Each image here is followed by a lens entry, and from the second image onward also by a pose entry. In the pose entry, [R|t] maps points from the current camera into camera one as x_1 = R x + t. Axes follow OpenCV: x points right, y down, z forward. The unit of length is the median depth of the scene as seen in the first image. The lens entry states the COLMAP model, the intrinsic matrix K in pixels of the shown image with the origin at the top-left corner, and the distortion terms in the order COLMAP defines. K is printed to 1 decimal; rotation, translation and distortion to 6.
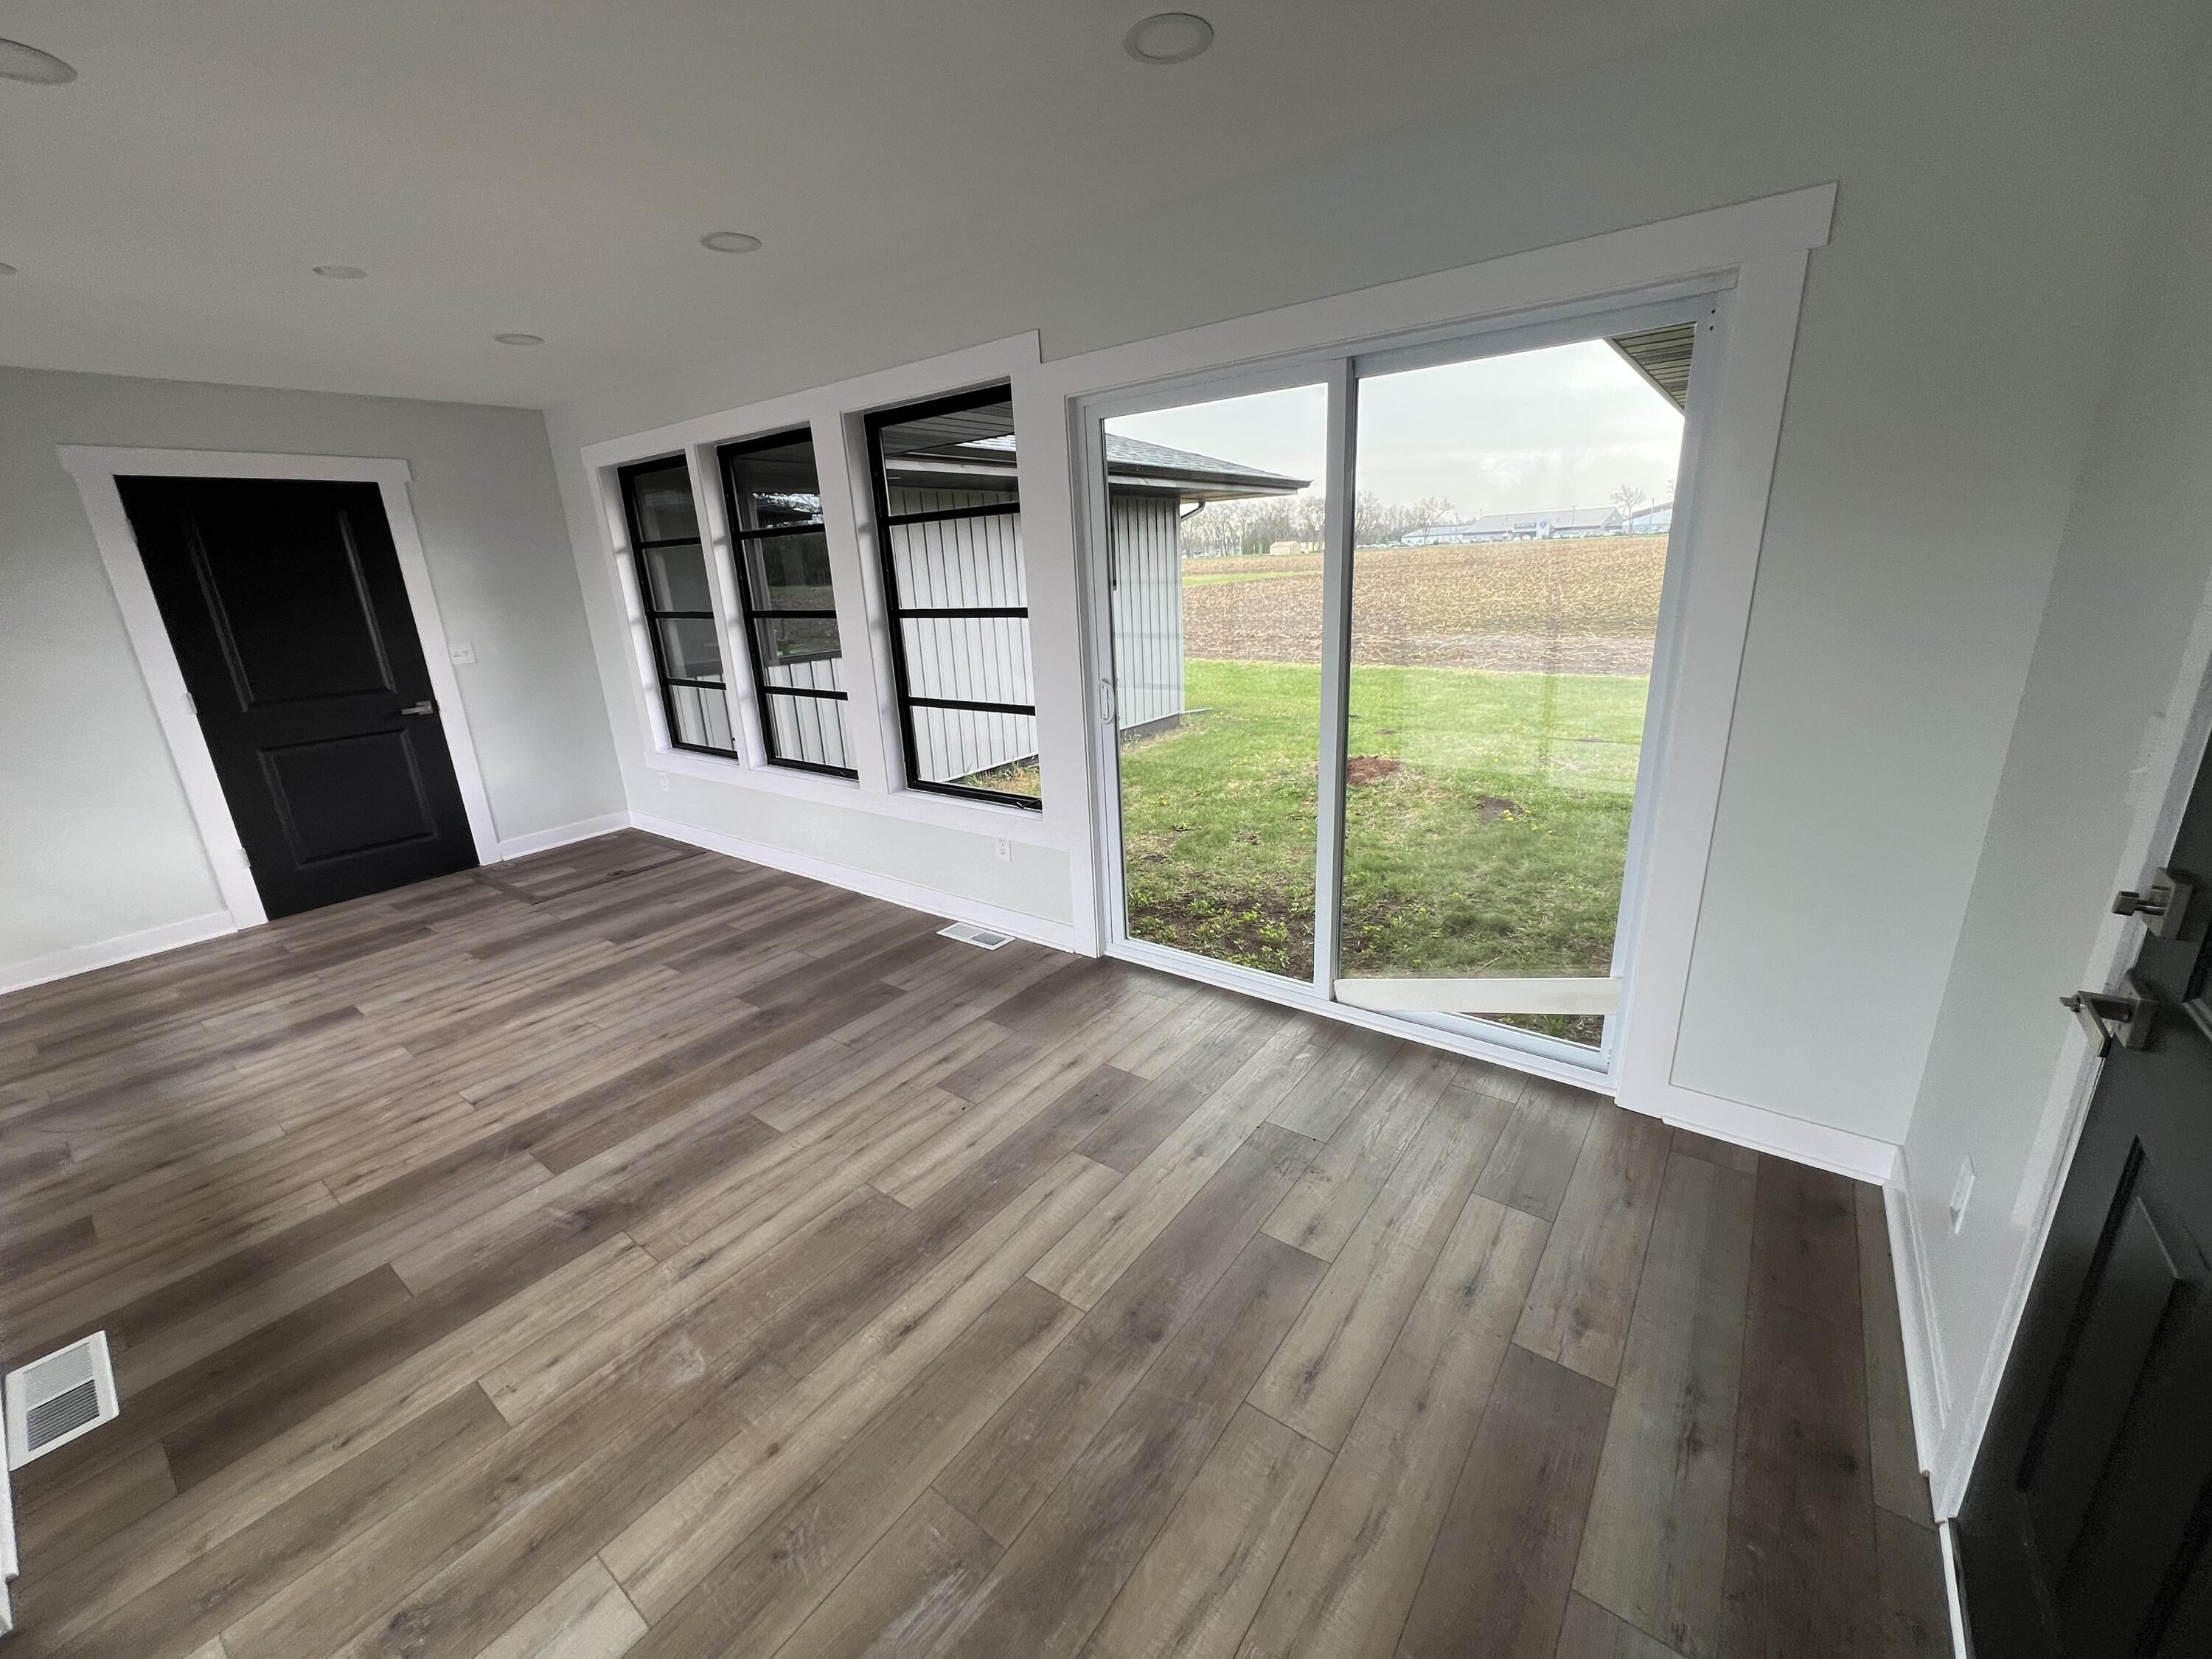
lens RADIAL K [[882.3, 0, 1103.4], [0, 882.3, 831.7], [0, 0, 1]] dist [-0.002230, 0.000860]
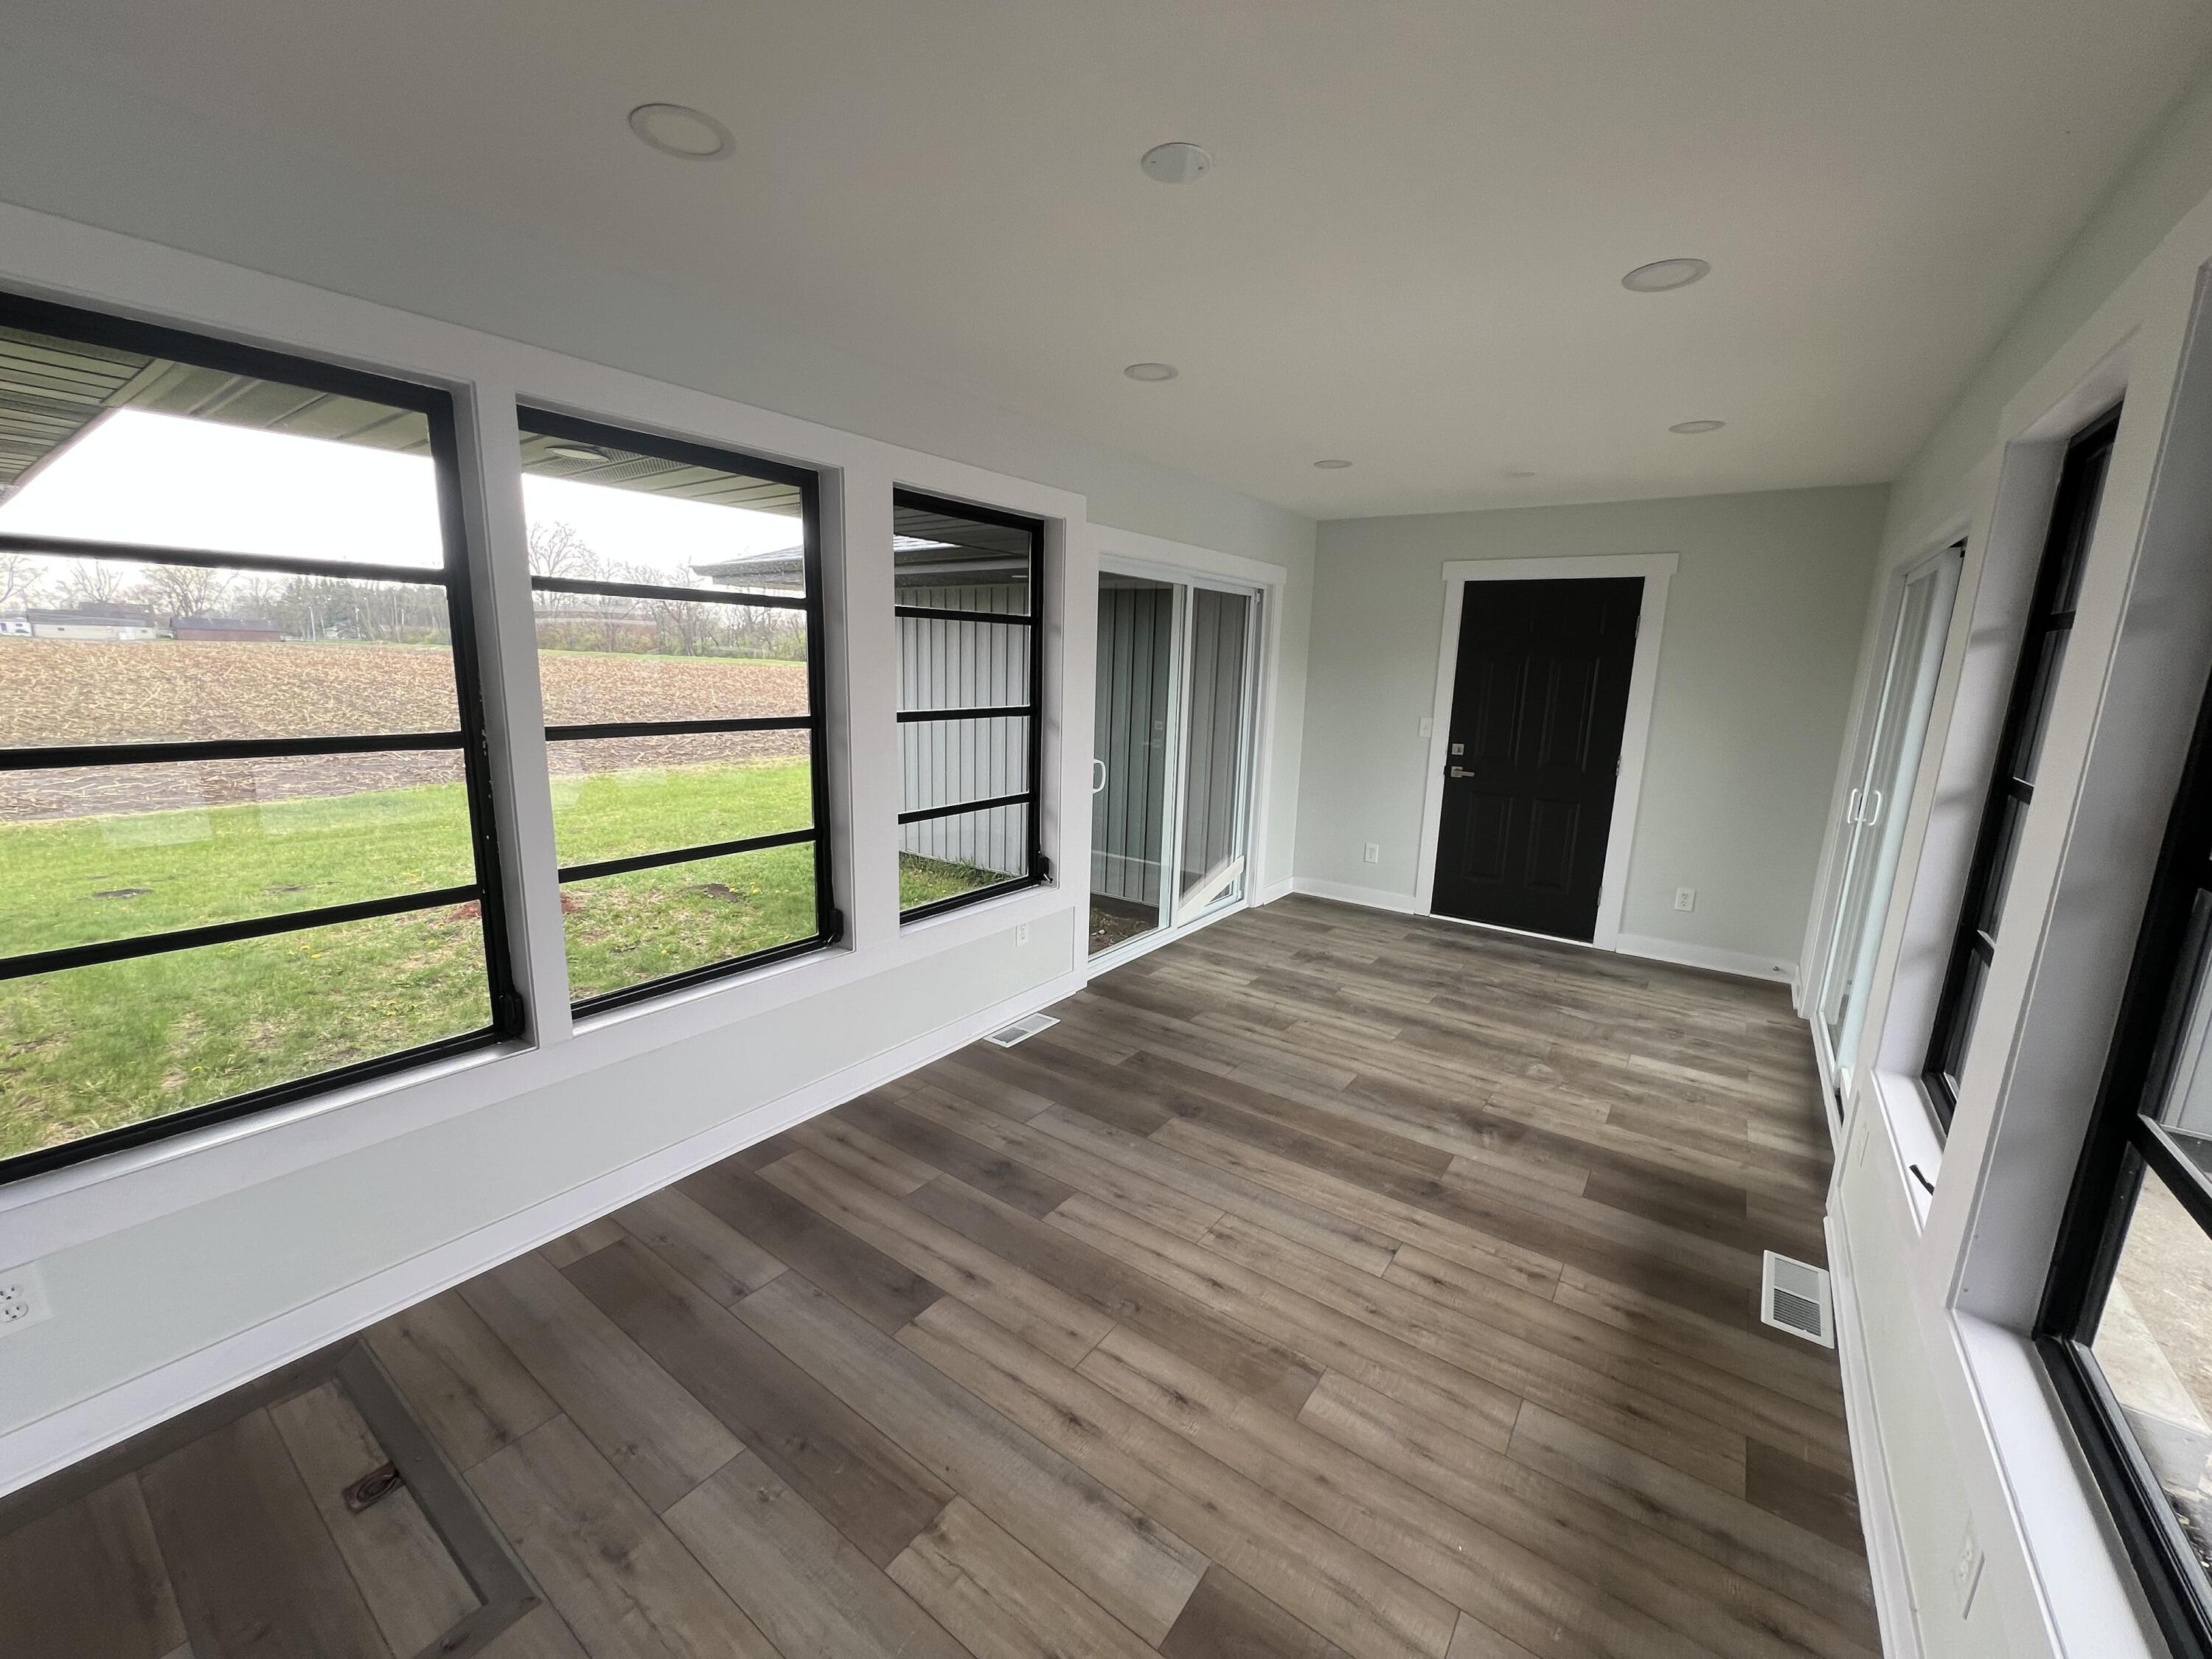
lens RADIAL K [[882.3, 0, 1105.3], [0, 882.3, 835.6], [0, 0, 1]] dist [-0.002230, 0.000860]
pose [[-0.024788, -0.150628, 0.988280, -1.630724], [0.270743, 0.950627, 0.151680, -0.320893], [-0.962332, 0.271330, 0.017217, 1.237845]]
